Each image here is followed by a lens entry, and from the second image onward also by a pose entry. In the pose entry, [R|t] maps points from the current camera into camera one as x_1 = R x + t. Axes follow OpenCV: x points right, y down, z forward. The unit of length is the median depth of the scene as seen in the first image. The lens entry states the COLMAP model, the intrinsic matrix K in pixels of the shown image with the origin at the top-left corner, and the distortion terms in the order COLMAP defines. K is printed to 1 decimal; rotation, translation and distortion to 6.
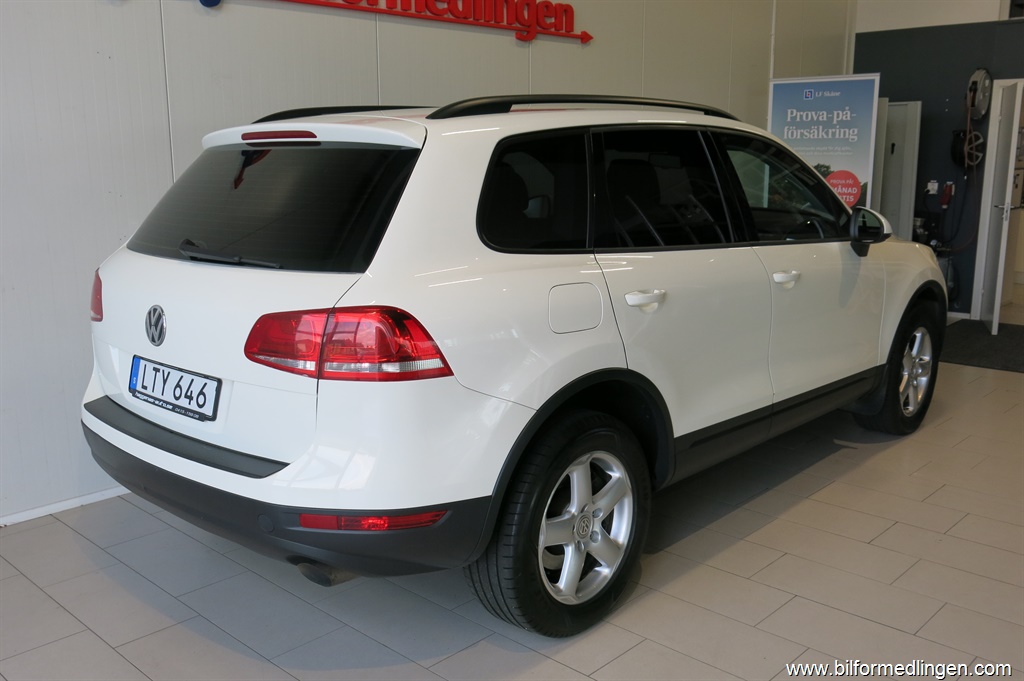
lens RADIAL K [[934.5, 0, 498.8], [0, 934.5, 337.0], [0, 0, 1]] dist [-0.000702, -0.000807]
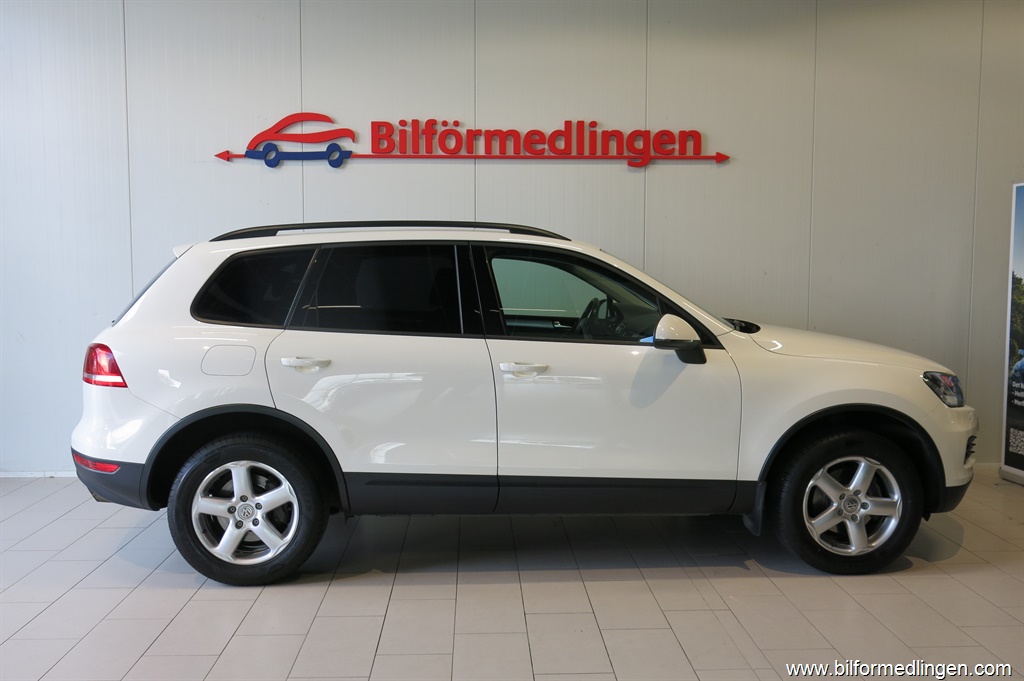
lens RADIAL K [[974.4, 0, 546.3], [0, 974.4, 305.5], [0, 0, 1]] dist [0.002068, 0.002292]
pose [[0.721670, 0.037134, -0.691241, 0.921961], [-0.138958, 0.986006, -0.092106, -0.026254], [0.678147, 0.162524, 0.716730, 0.107939]]
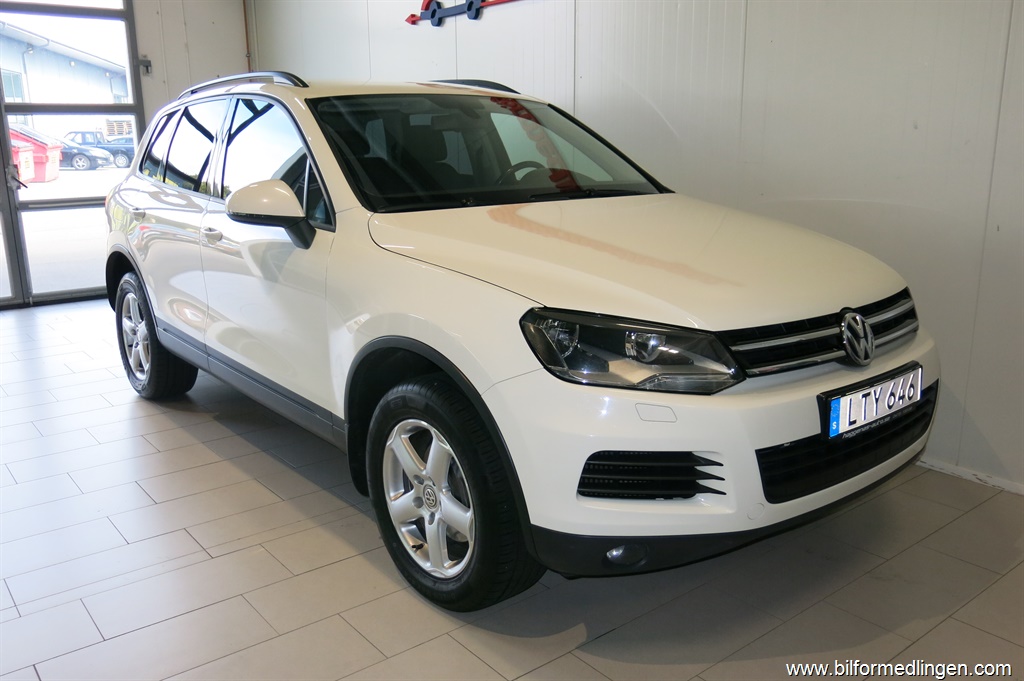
lens RADIAL K [[853.3, 0, 512.0], [0, 853.3, 340.5], [0, 0, 1]] dist [0.008455, 0.002129]
pose [[-0.134723, 0.237821, -0.961920, 0.960276], [-0.181426, 0.948440, 0.259898, -0.204291], [0.974133, 0.209531, -0.084630, 1.118451]]
